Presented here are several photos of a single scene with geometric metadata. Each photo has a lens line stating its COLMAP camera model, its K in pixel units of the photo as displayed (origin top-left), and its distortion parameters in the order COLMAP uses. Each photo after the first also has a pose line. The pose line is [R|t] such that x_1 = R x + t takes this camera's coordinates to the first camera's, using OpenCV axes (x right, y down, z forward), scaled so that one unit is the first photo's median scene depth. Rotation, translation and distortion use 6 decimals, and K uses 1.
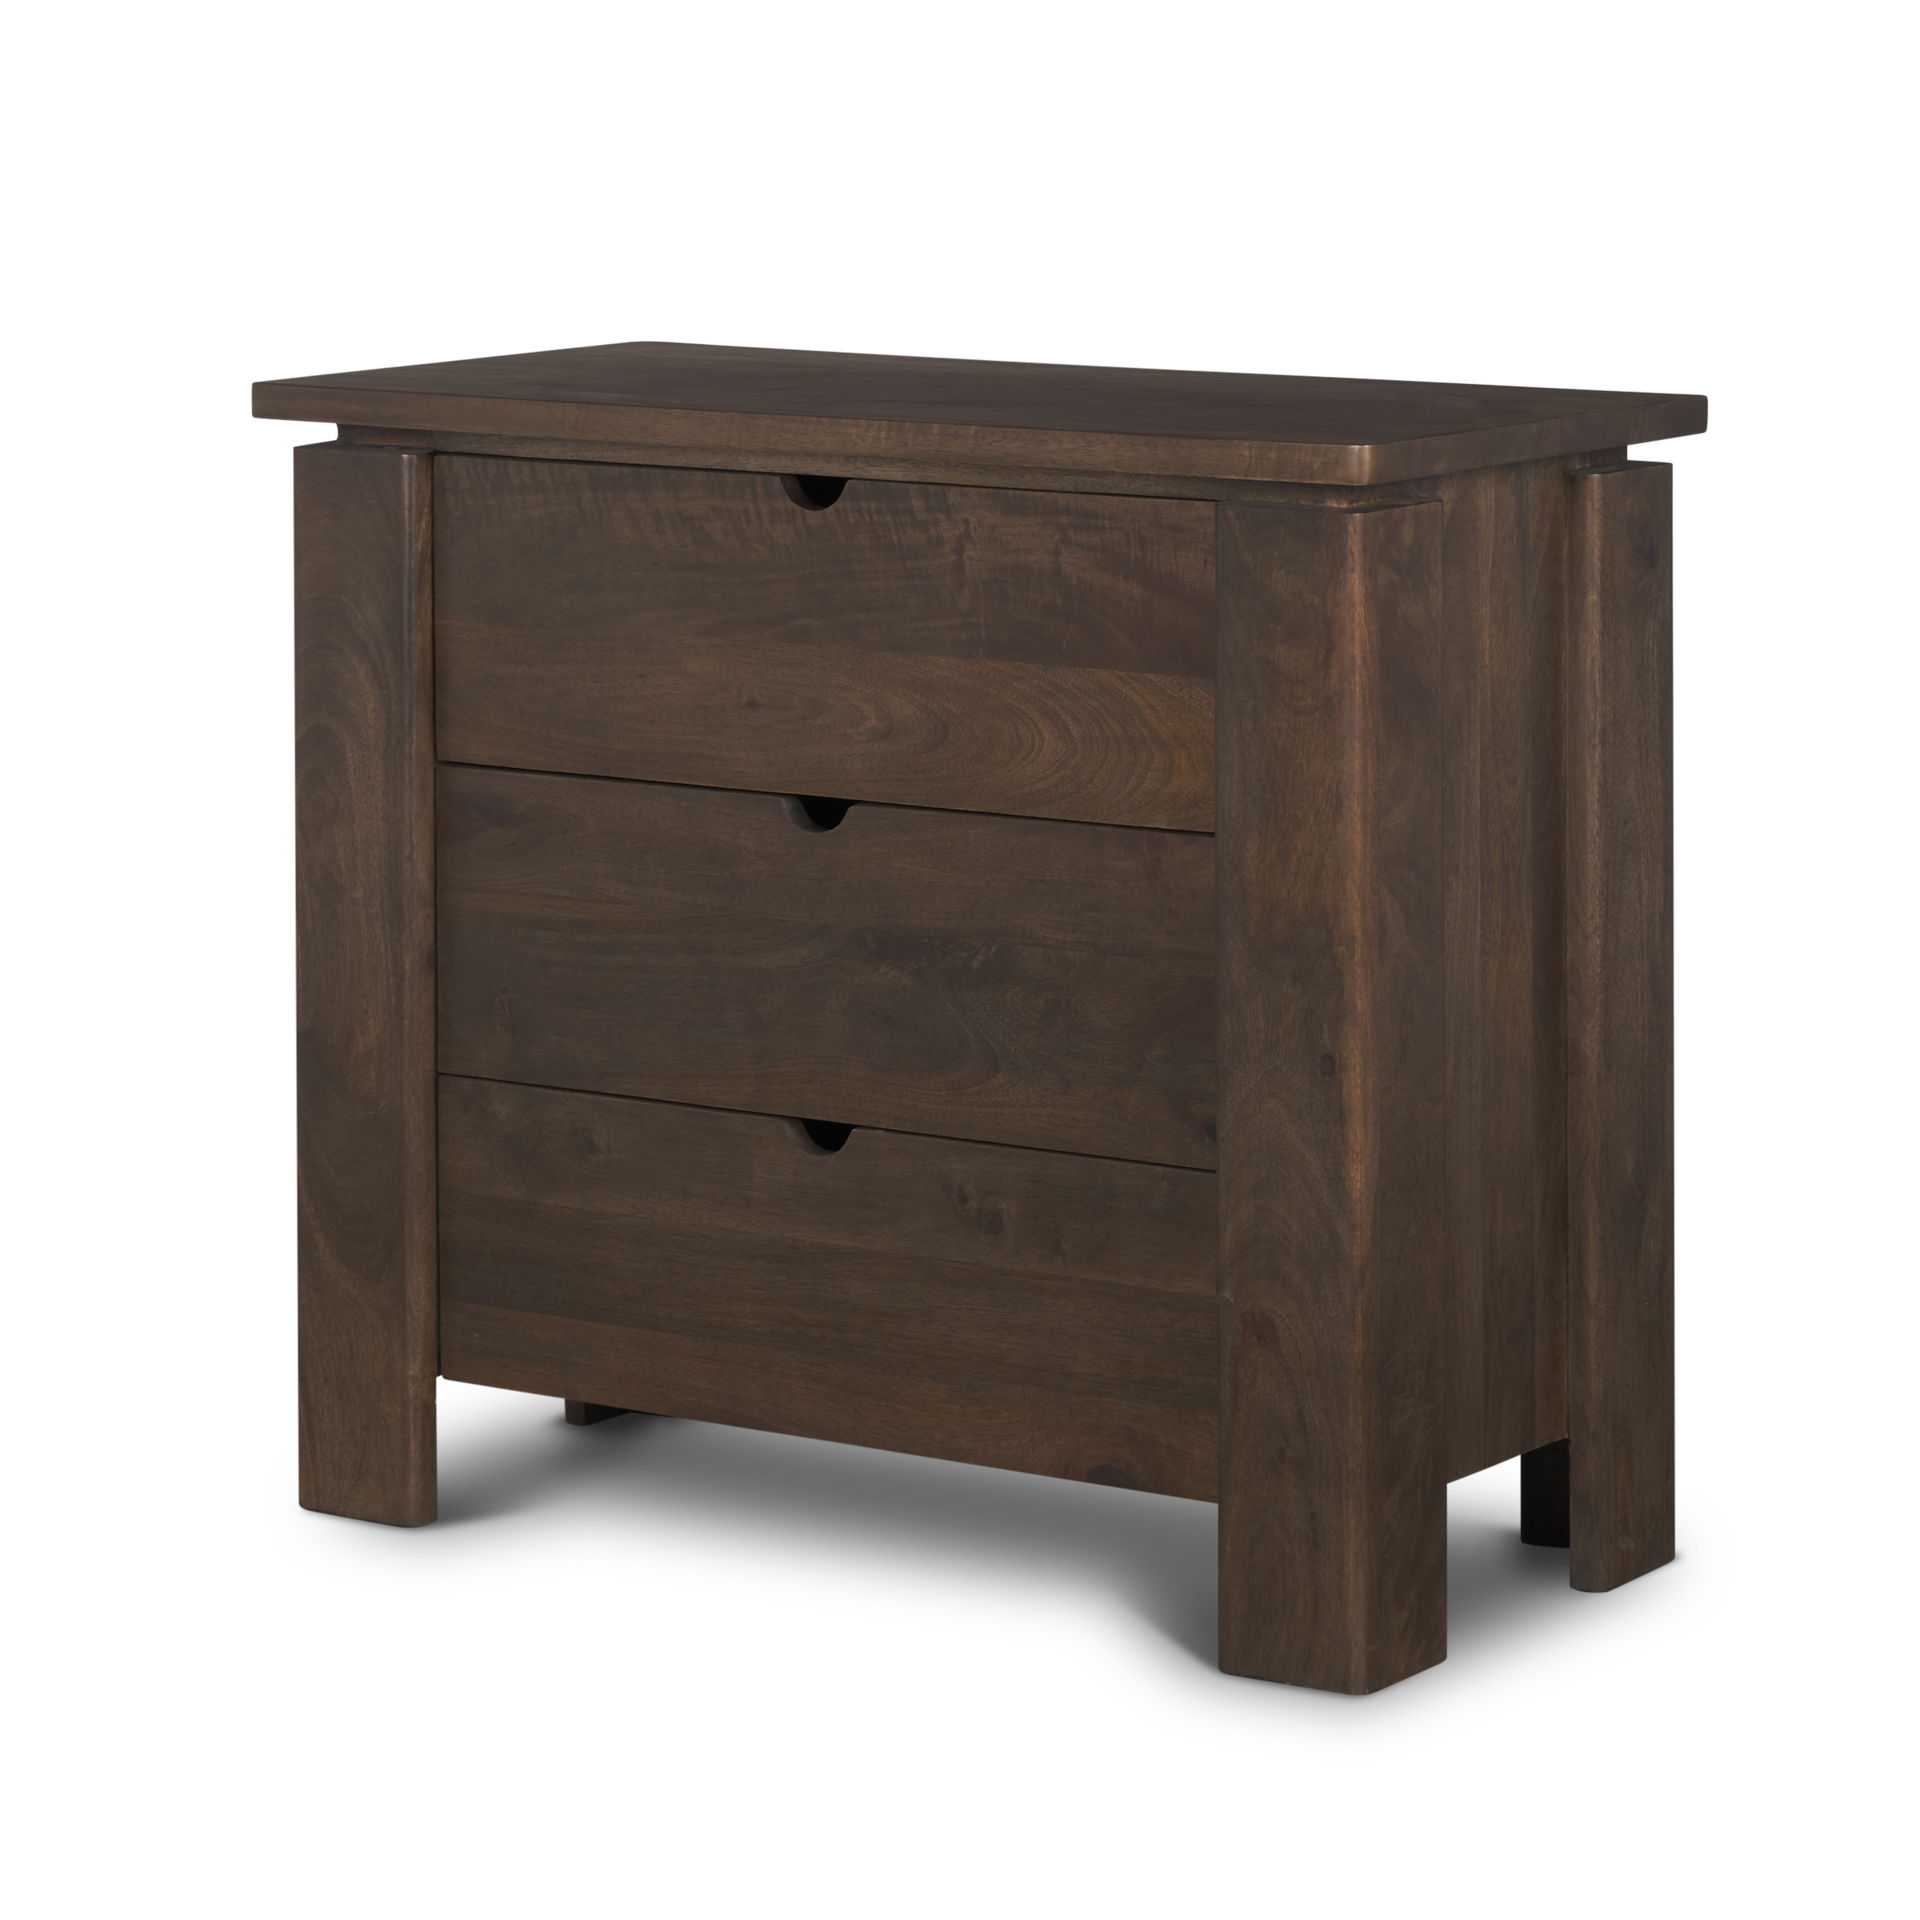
lens RADIAL K [[6765.2, 0, 910.3], [0, 6765.2, 983.7], [0, 0, 1]] dist [0.114405, 0.000000]
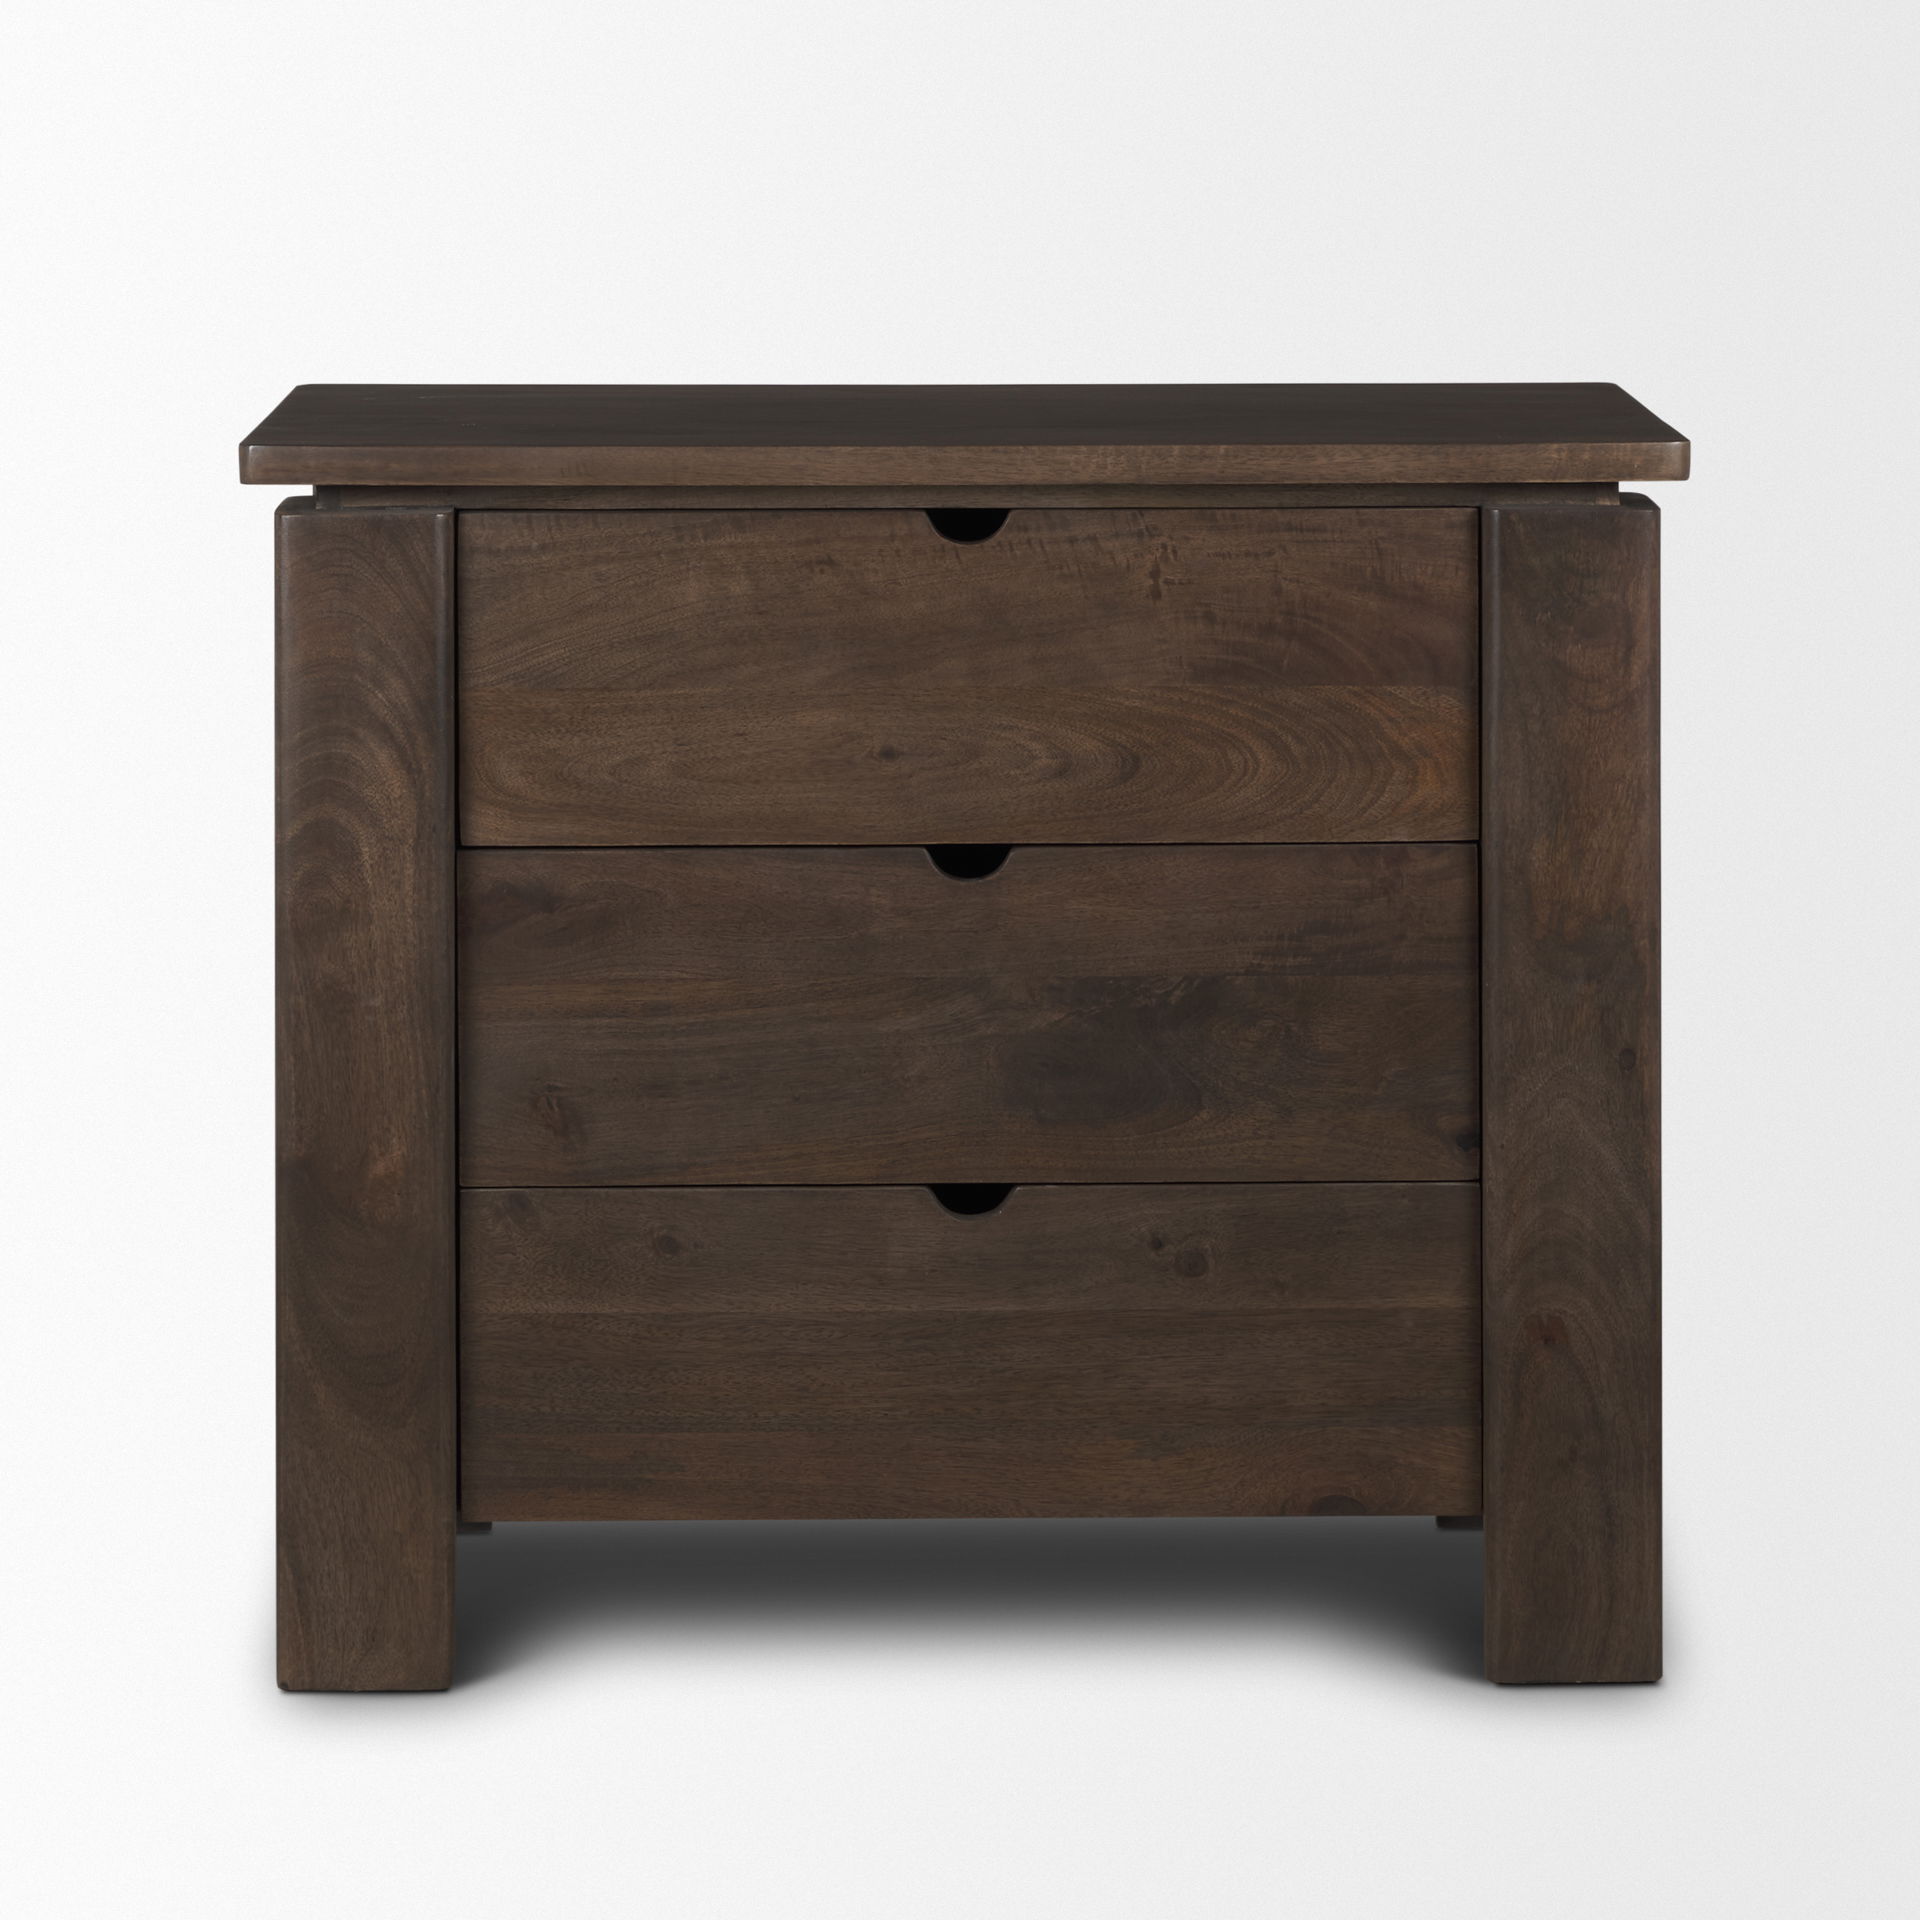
lens RADIAL K [[6765.2, 0, 966.3], [0, 6765.2, 944.3], [0, 0, 1]] dist [0.114405, 0.000000]
pose [[0.807201, -0.094066, 0.582734, -0.574774], [0.096778, 0.994952, 0.026550, -0.039289], [-0.582289, 0.034964, 0.812229, 0.229186]]
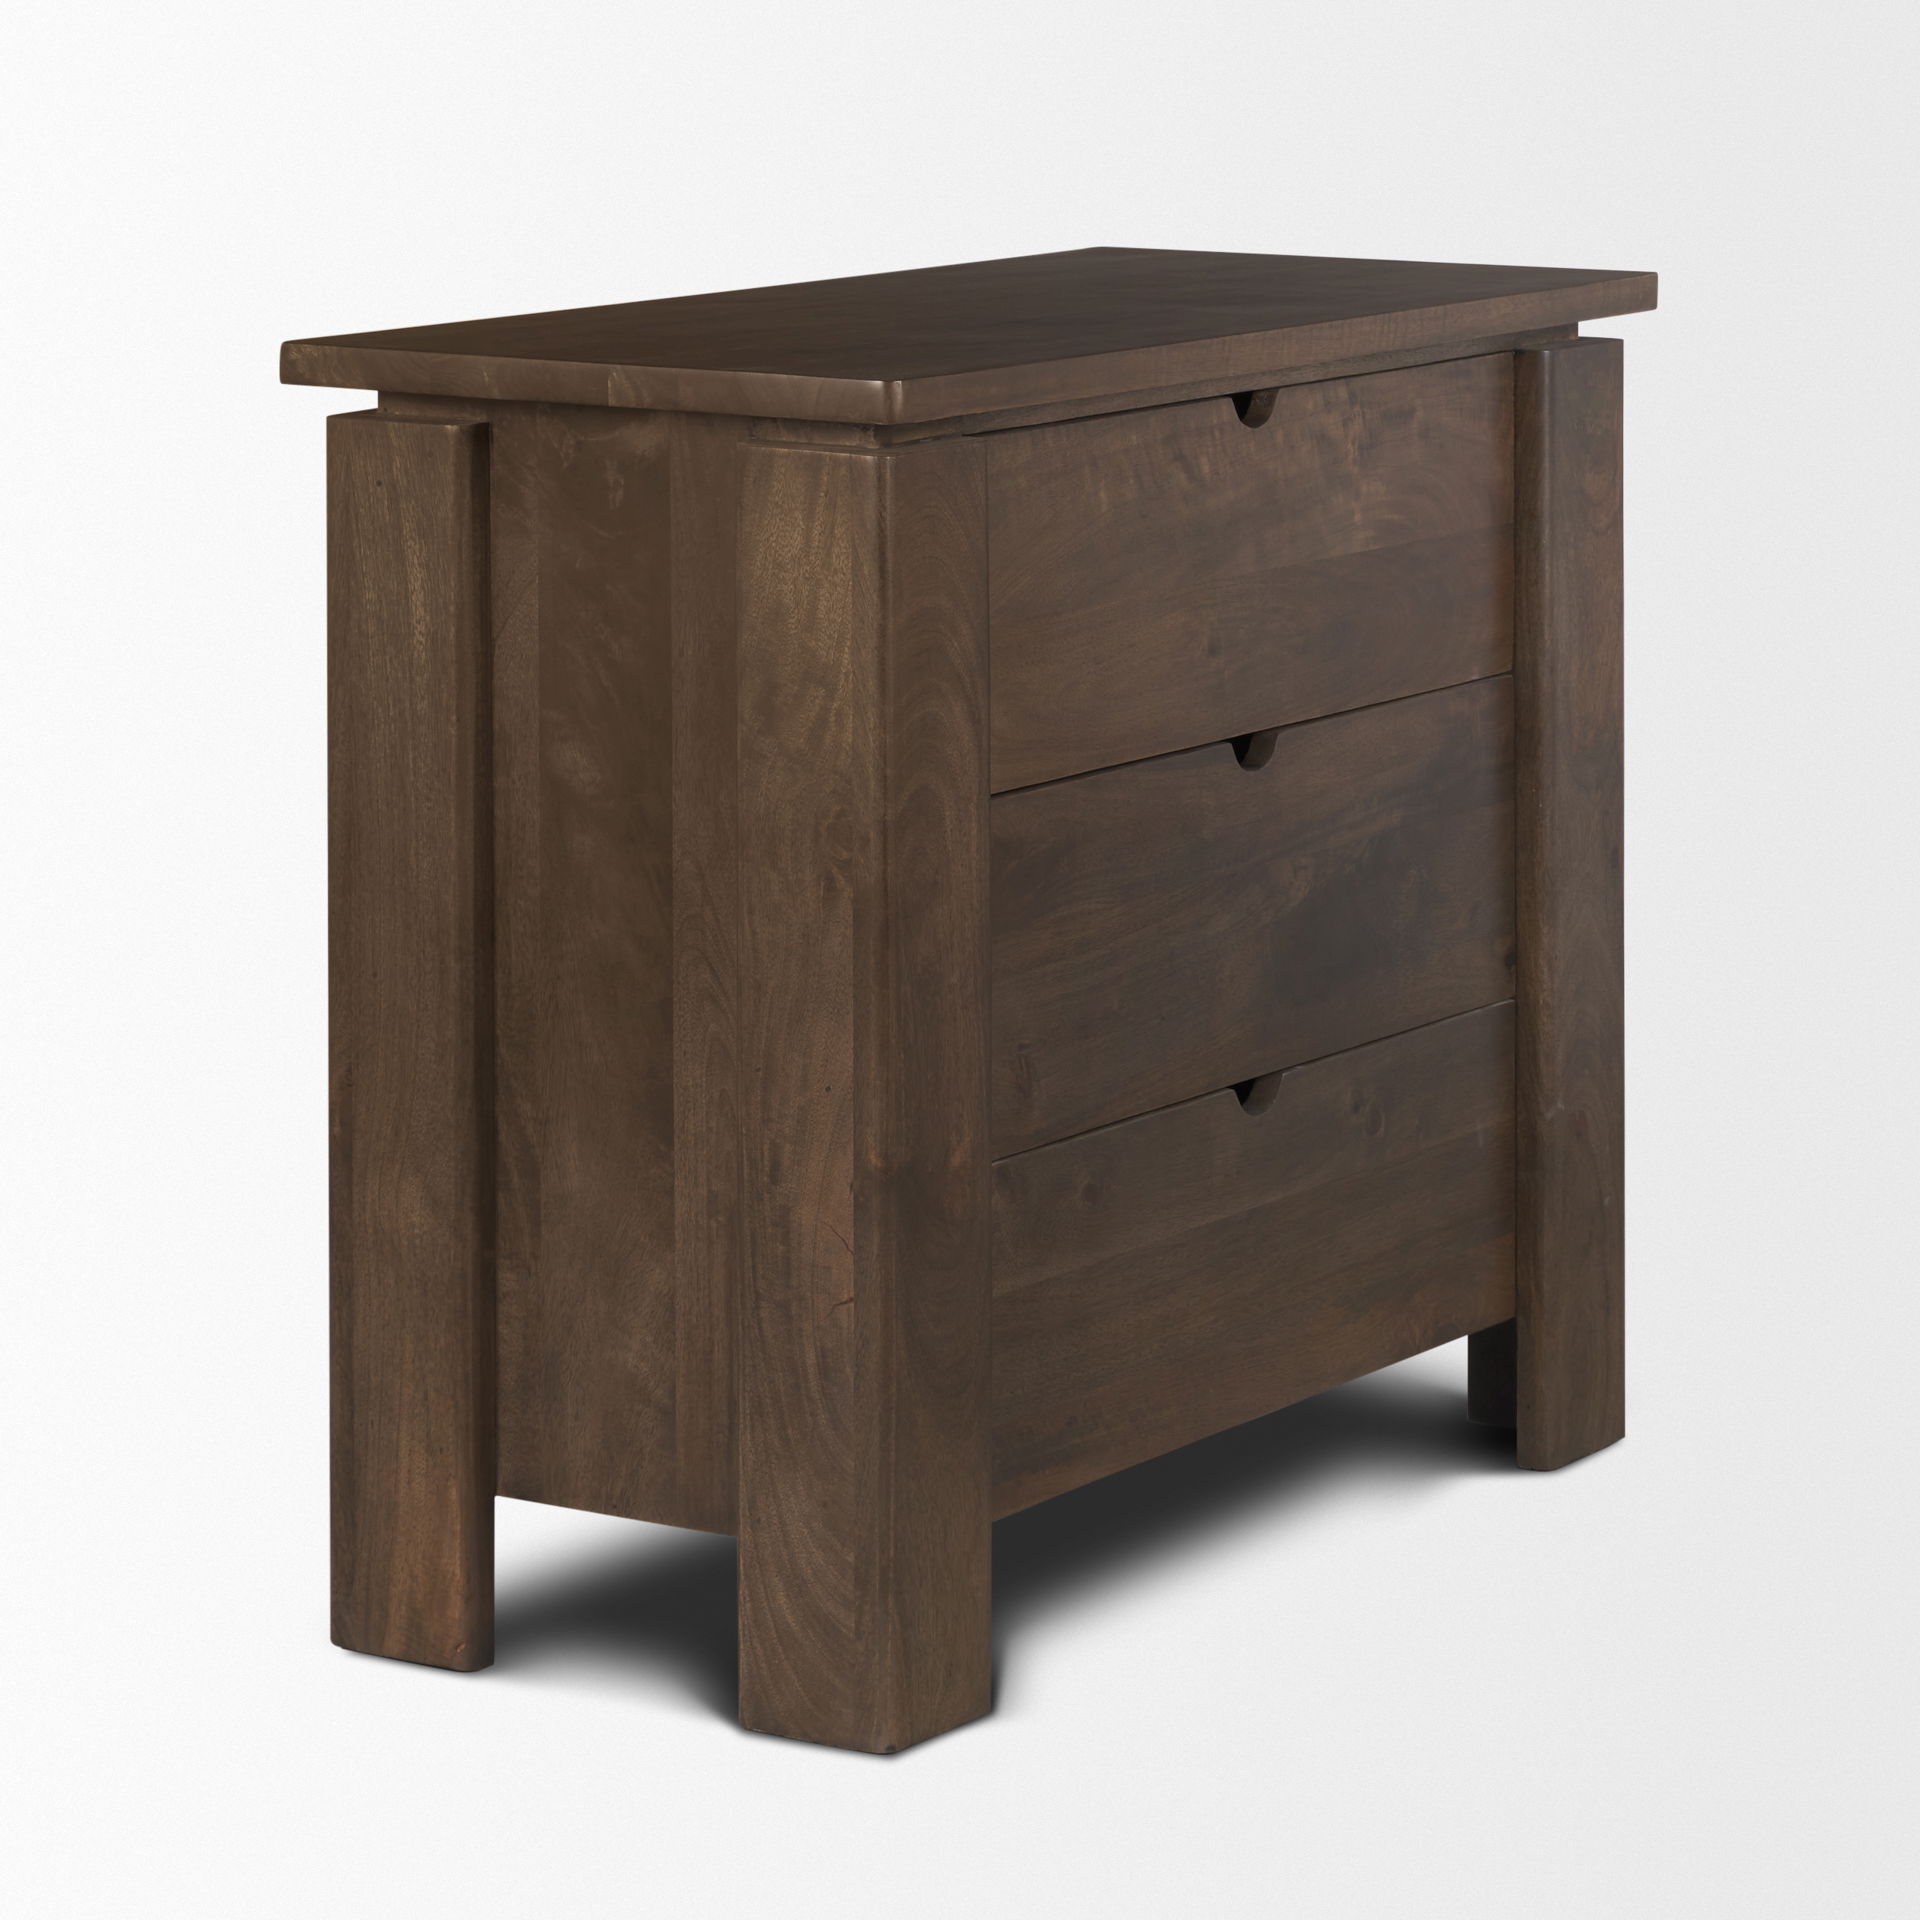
lens RADIAL K [[6765.2, 0, 957.4], [0, 6765.2, 950.5], [0, 0, 1]] dist [0.114405, 0.000000]
pose [[-0.014928, -0.172314, 0.984929, -0.947824], [0.173624, 0.969628, 0.172269, -0.168193], [-0.984699, 0.173579, 0.015443, 1.039319]]
